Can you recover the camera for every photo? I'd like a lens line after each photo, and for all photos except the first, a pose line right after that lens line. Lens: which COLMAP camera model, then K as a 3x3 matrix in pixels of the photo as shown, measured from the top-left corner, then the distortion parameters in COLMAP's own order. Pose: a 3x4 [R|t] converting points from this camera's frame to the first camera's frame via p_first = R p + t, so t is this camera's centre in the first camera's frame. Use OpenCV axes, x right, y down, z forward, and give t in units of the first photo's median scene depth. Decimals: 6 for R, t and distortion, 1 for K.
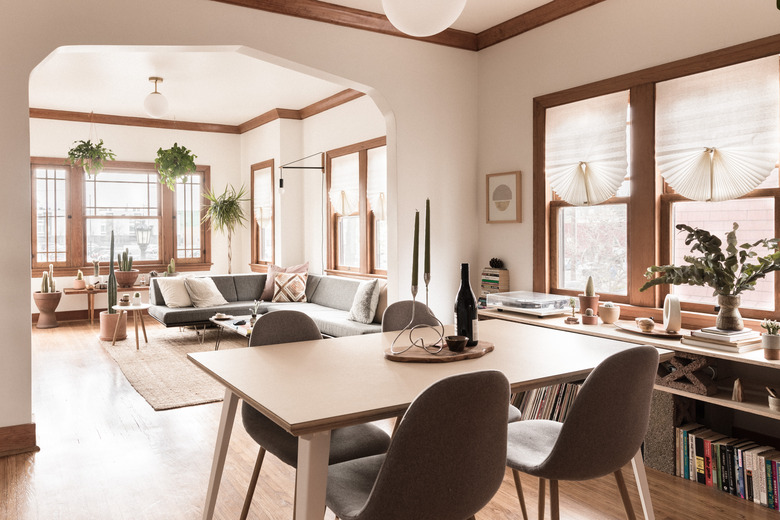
lens RADIAL K [[556.4, 0, 306.1], [0, 556.4, 236.6], [0, 0, 1]] dist [-0.001928, -0.000067]
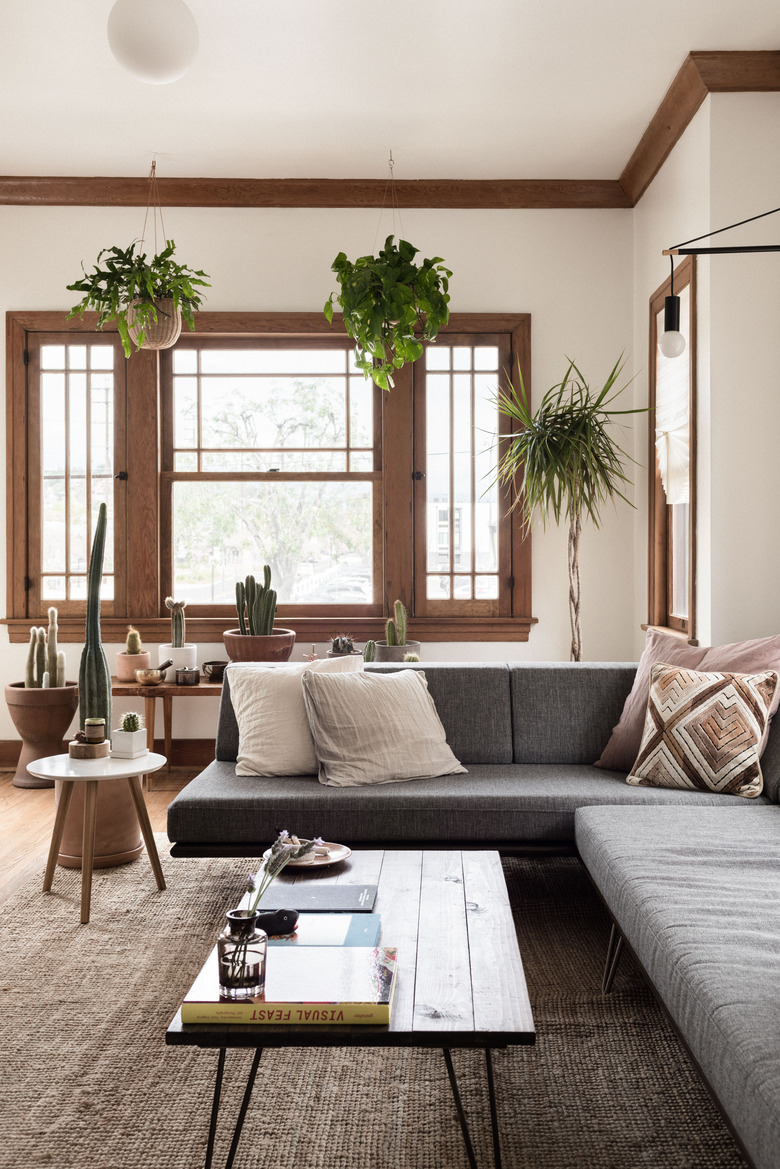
lens RADIAL K [[1138.2, 0, 428.0], [0, 1138.2, 550.6], [0, 0, 1]] dist [0.007612, -0.002032]
pose [[0.889084, 0.007020, -0.457690, 0.088324], [-0.008952, 0.999958, -0.002053, 0.012853], [0.457657, 0.005922, 0.889109, 0.455737]]
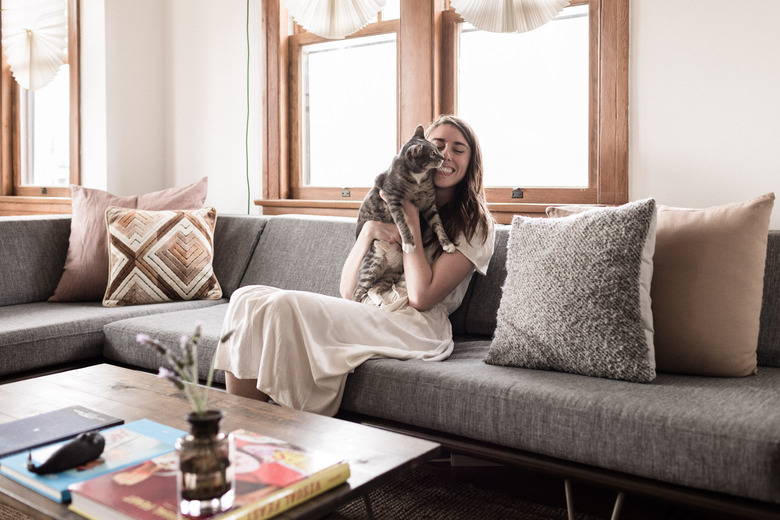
lens RADIAL K [[765.9, 0, 401.3], [0, 765.9, 192.5], [0, 0, 1]] dist [0.003804, 0.002513]
pose [[0.898159, -0.003013, 0.439660, -0.090953], [-0.000109, 0.999975, 0.007074, 0.049592], [-0.439671, -0.006402, 0.898136, 0.513950]]
